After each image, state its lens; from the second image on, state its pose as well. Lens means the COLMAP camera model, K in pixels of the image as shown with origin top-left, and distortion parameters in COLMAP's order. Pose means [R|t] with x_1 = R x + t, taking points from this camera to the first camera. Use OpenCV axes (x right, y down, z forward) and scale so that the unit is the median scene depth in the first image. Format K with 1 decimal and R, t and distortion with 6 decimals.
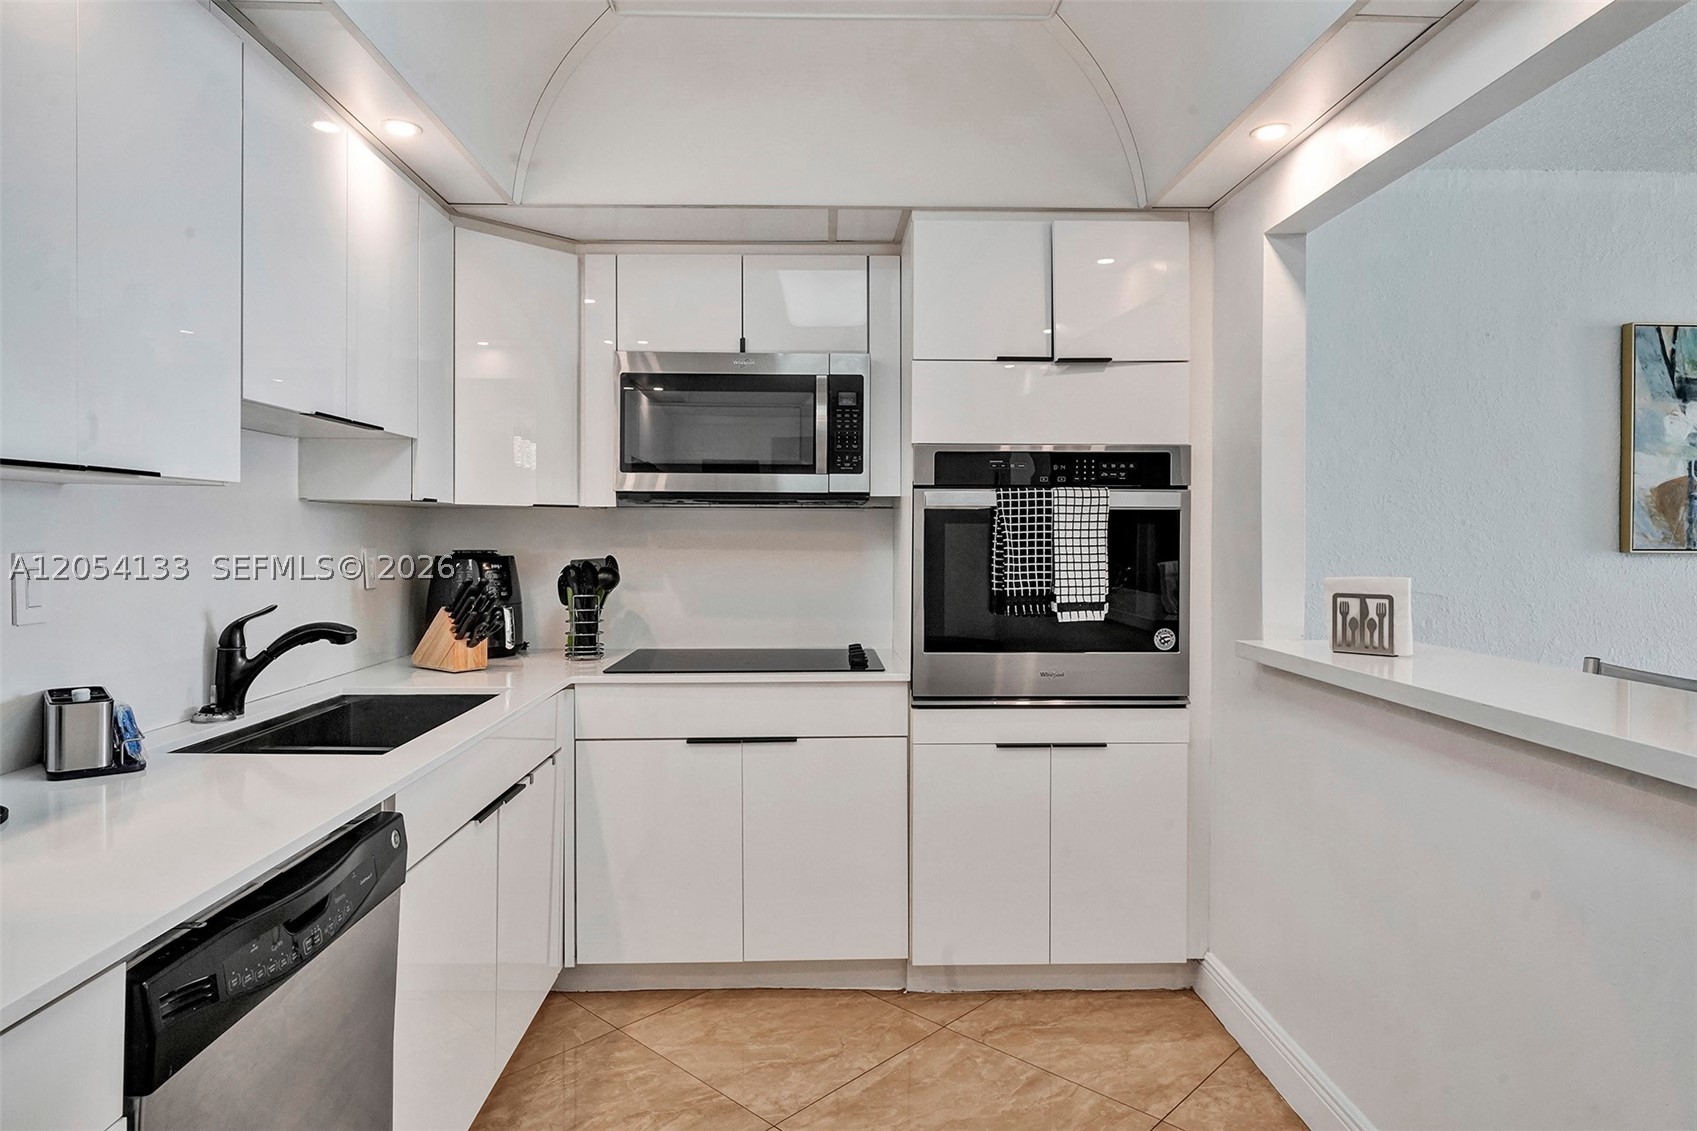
lens RADIAL K [[952.2, 0, 840.1], [0, 952.2, 553.6], [0, 0, 1]] dist [0.002002, 0.000206]
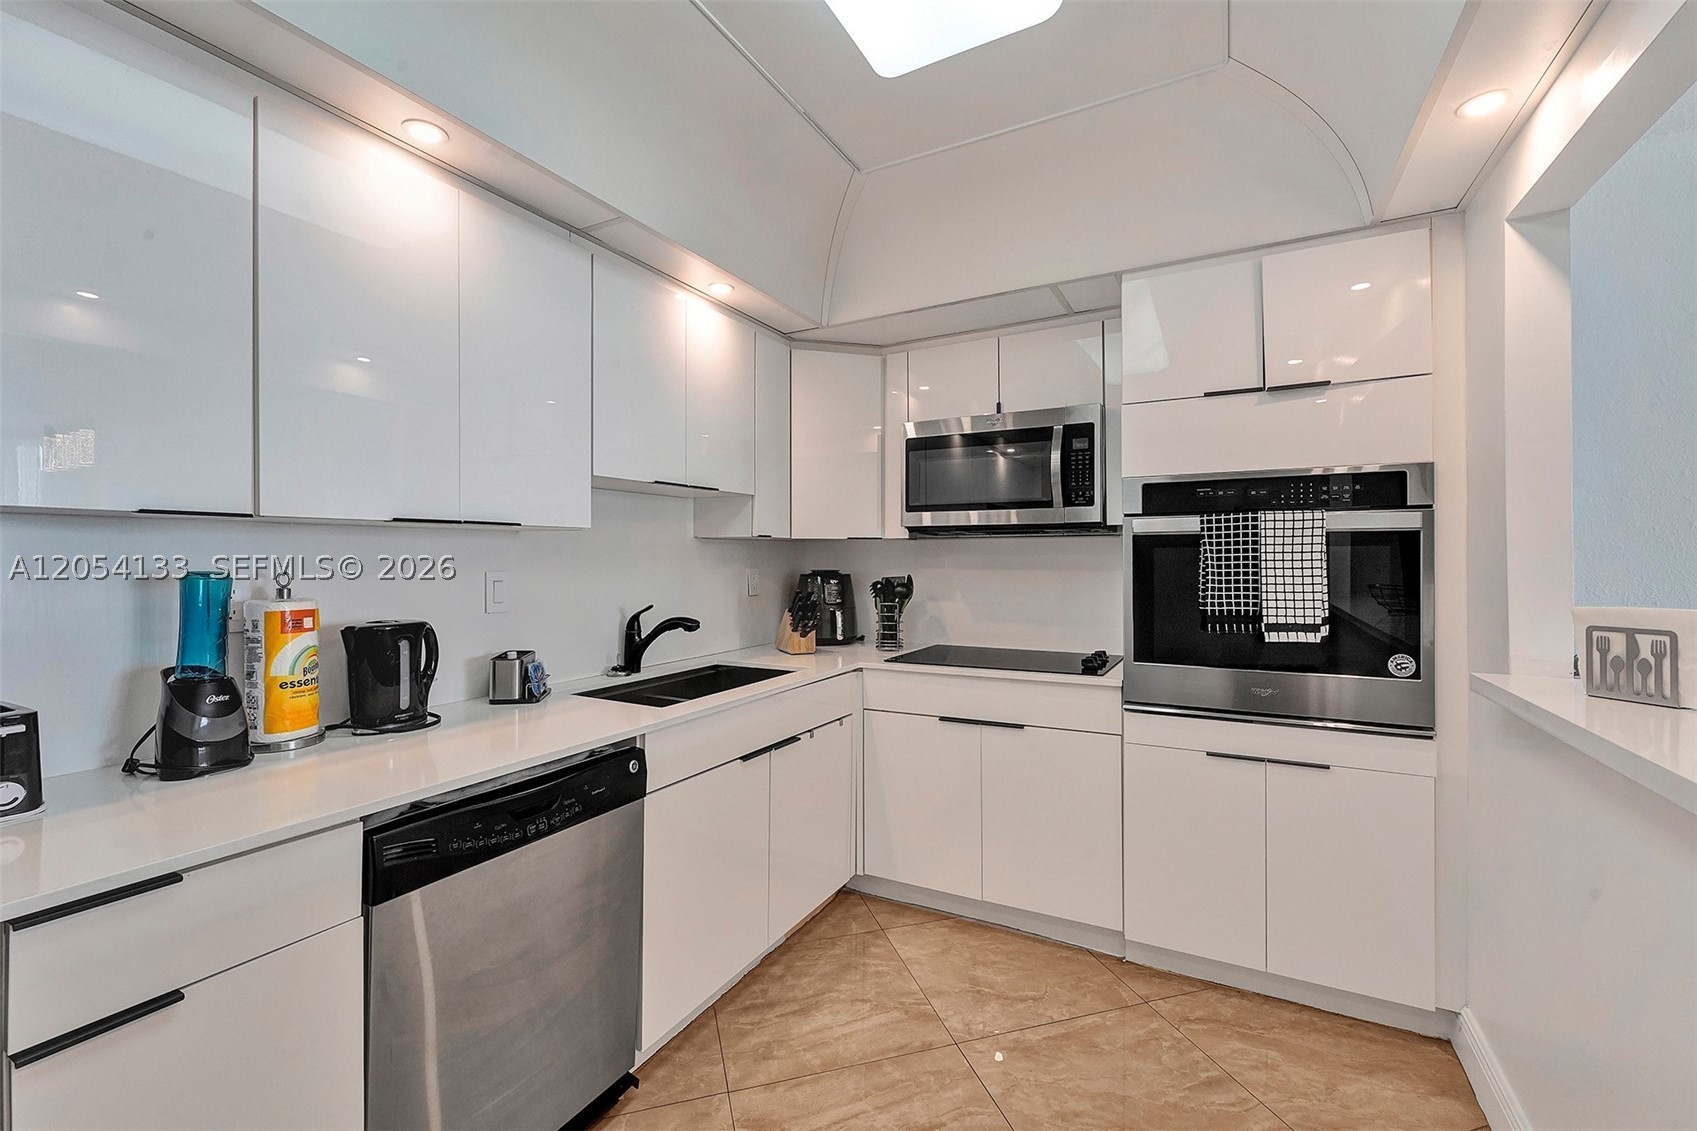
lens RADIAL K [[691.8, 0, 852.7], [0, 691.8, 561.5], [0, 0, 1]] dist [-0.001141, 0.000125]
pose [[0.876155, -0.002517, -0.482023, 0.194524], [-0.004591, 0.999897, -0.013566, -0.002844], [0.482008, 0.014098, 0.876053, 0.122333]]
